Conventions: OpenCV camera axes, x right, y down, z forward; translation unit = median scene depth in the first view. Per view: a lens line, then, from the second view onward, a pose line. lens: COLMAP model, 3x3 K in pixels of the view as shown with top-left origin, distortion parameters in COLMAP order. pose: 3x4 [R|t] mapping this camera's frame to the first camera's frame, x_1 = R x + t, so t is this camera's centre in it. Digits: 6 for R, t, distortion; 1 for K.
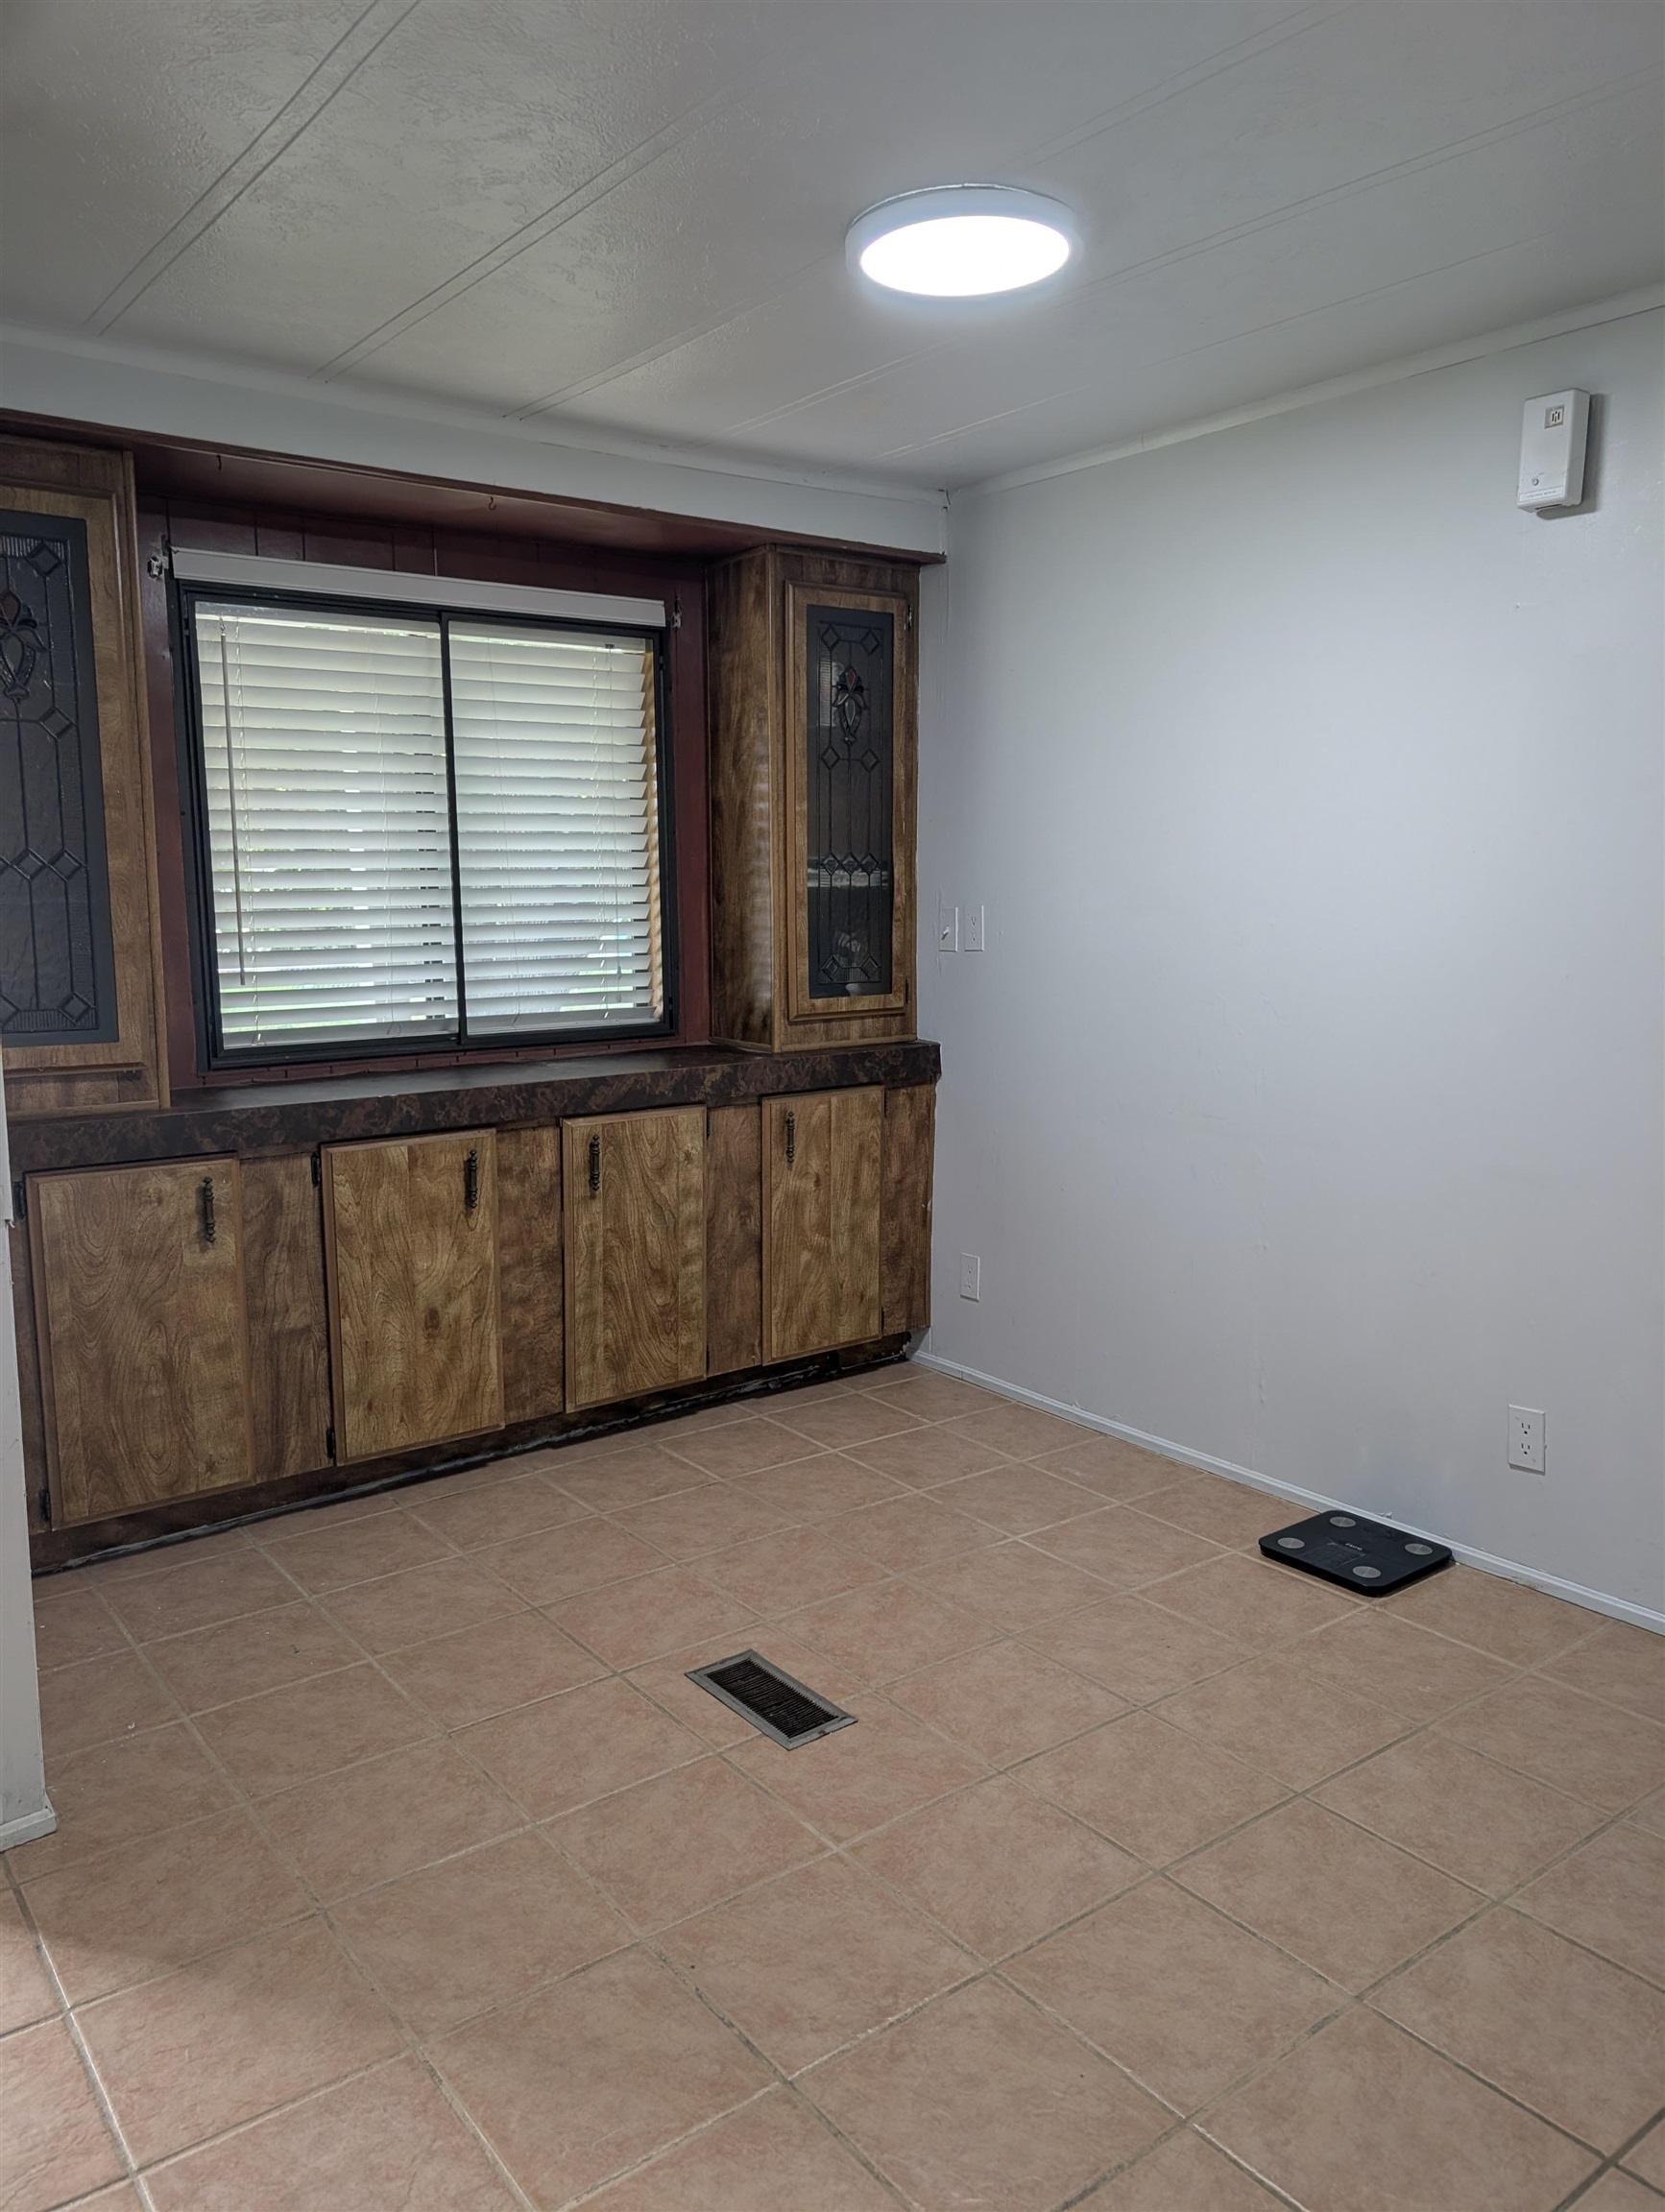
lens RADIAL K [[1584.7, 0, 830.5], [0, 1584.7, 1108.0], [0, 0, 1]] dist [-0.009864, 0.001832]
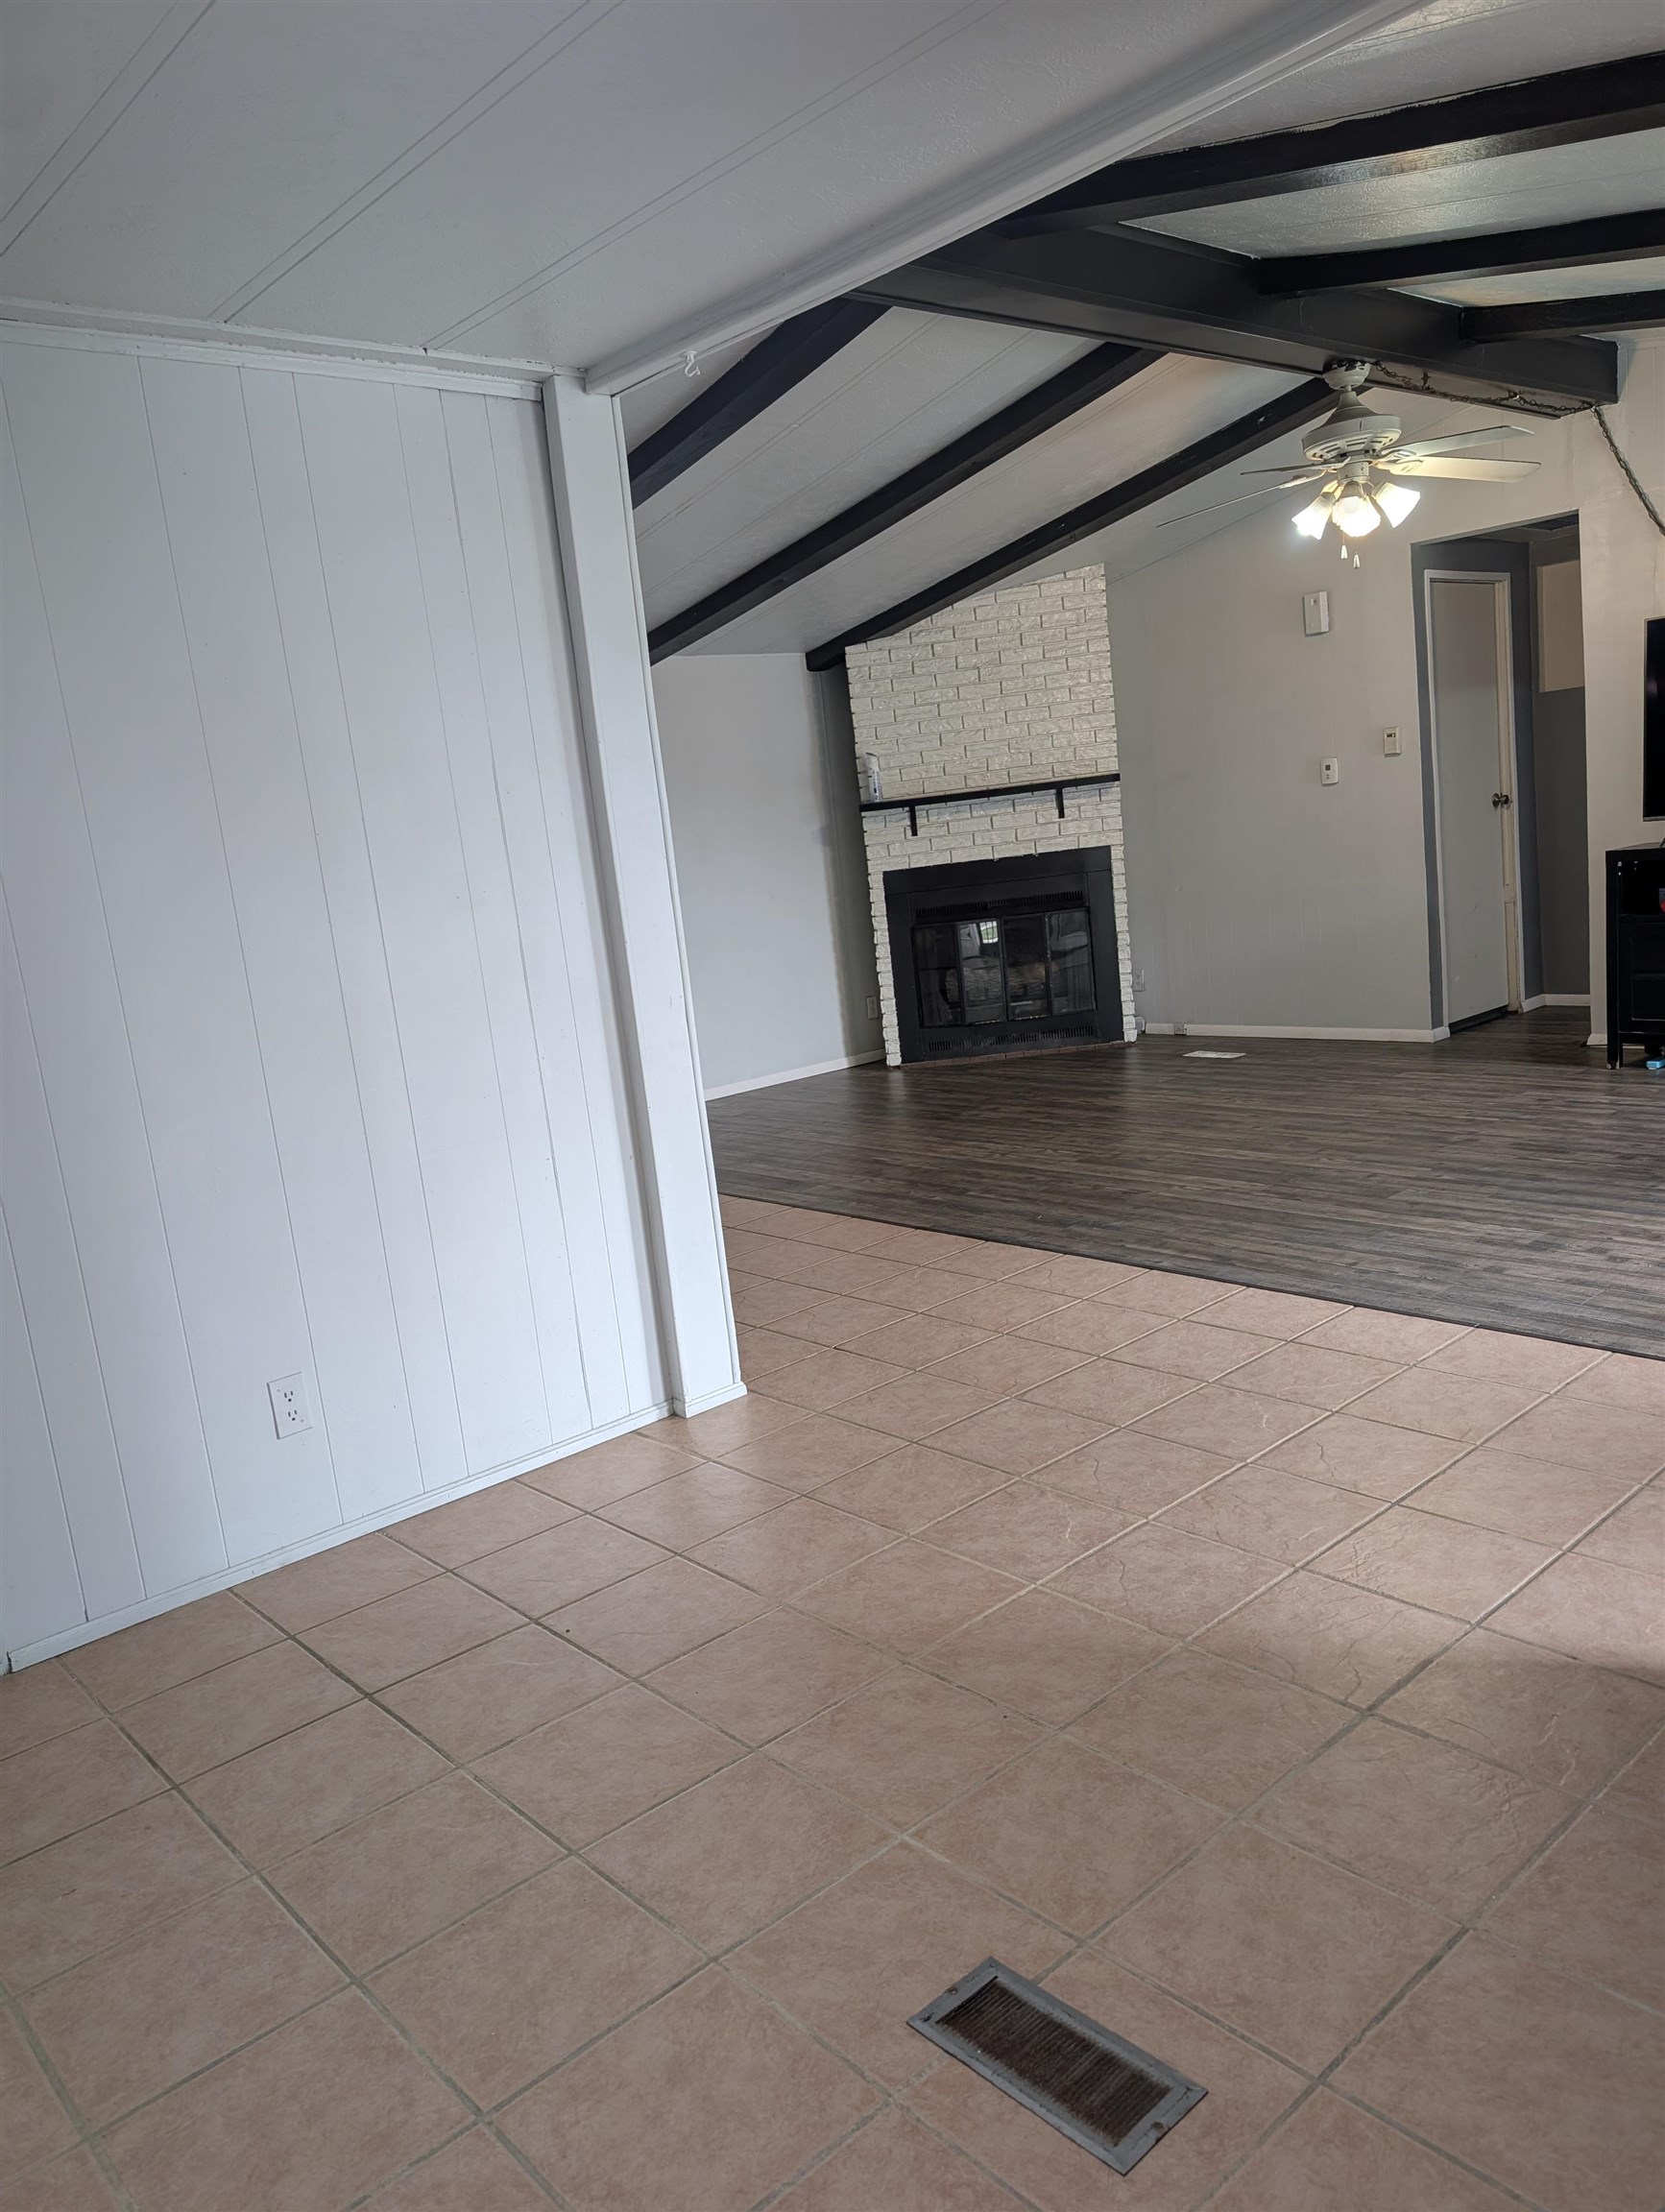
lens RADIAL K [[1584.7, 0, 833.0], [0, 1584.7, 1106.8], [0, 0, 1]] dist [-0.009864, 0.001832]
pose [[-0.991291, 0.119819, -0.054638, 0.043098], [0.096494, 0.943234, 0.317802, -0.234594], [0.089615, 0.309762, -0.946582, 1.687448]]
